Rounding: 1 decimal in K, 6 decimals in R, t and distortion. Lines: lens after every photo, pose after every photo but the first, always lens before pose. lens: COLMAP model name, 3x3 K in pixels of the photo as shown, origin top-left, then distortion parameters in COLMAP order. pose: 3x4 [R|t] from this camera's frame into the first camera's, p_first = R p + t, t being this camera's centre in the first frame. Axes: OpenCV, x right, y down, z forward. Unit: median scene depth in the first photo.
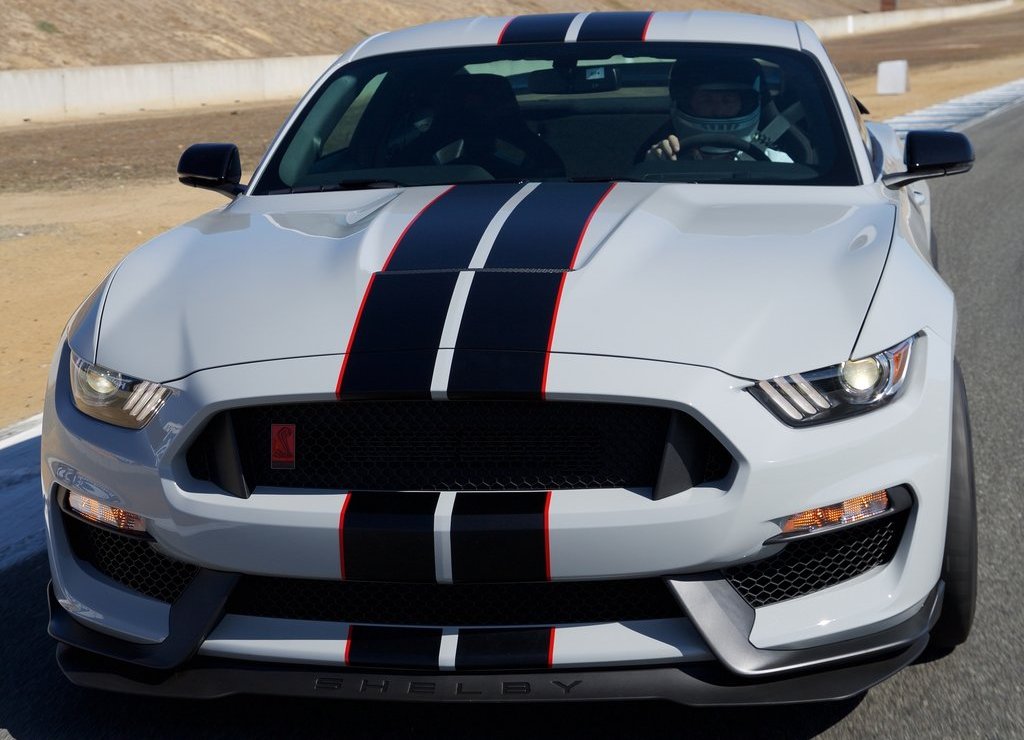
lens RADIAL K [[2331.7, 0, 512.0], [0, 2331.7, 370.0], [0, 0, 1]] dist [0.057524, 0.213553]
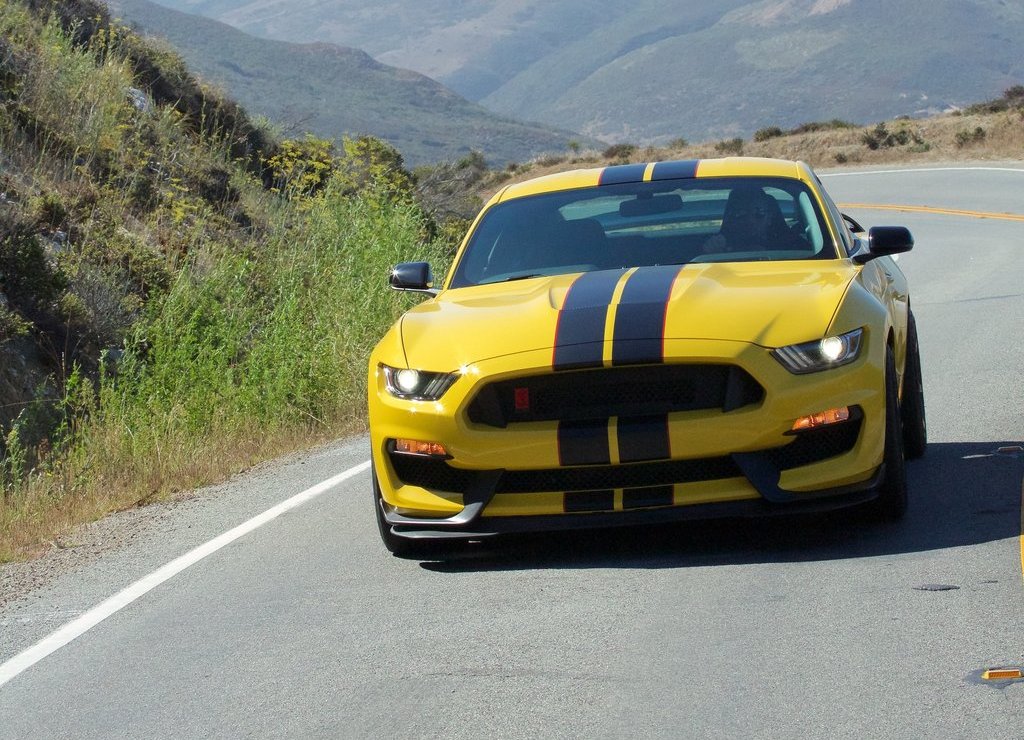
lens RADIAL K [[2923.4, 0, 512.0], [0, 2923.4, 370.0], [0, 0, 1]] dist [-0.441514, 0.310341]
pose [[0.998469, -0.055305, 0.000159, -0.105056], [0.055121, 0.994895, -0.084534, 0.204898], [0.004517, 0.084414, 0.996421, -1.314653]]
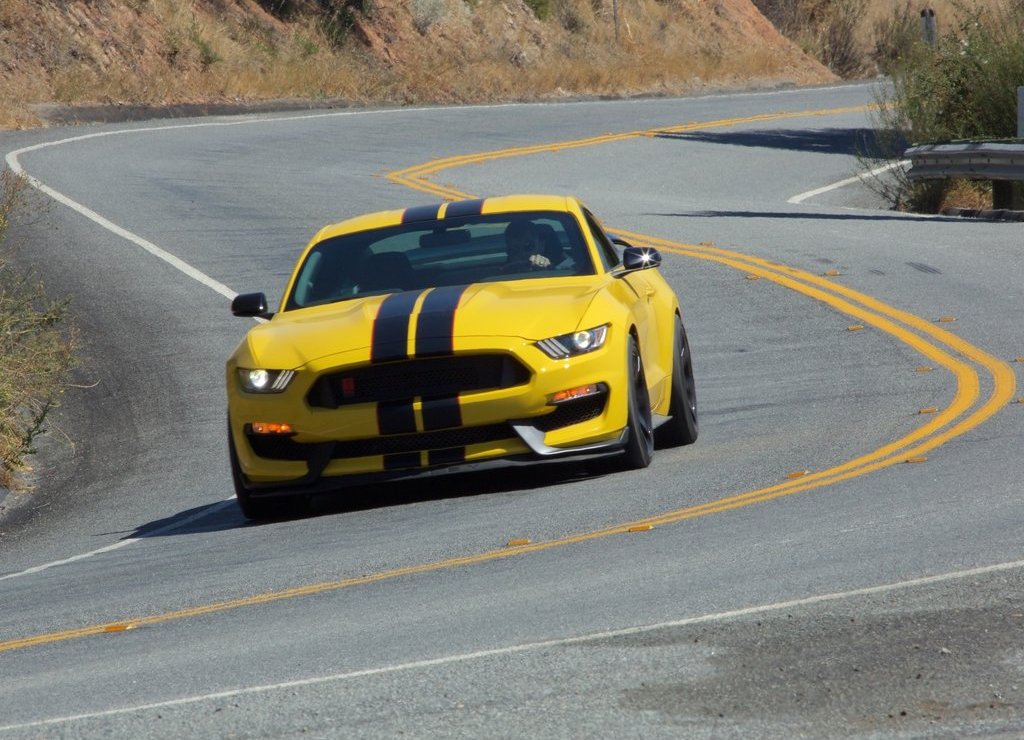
lens RADIAL K [[3899.7, 0, 512.6], [0, 3899.7, 387.1], [0, 0, 1]] dist [0.434807, 4.553222]
pose [[0.993793, -0.097116, 0.054257, -0.148920], [0.102342, 0.989327, -0.103723, 0.475618], [-0.043605, 0.108632, 0.993125, -3.082130]]
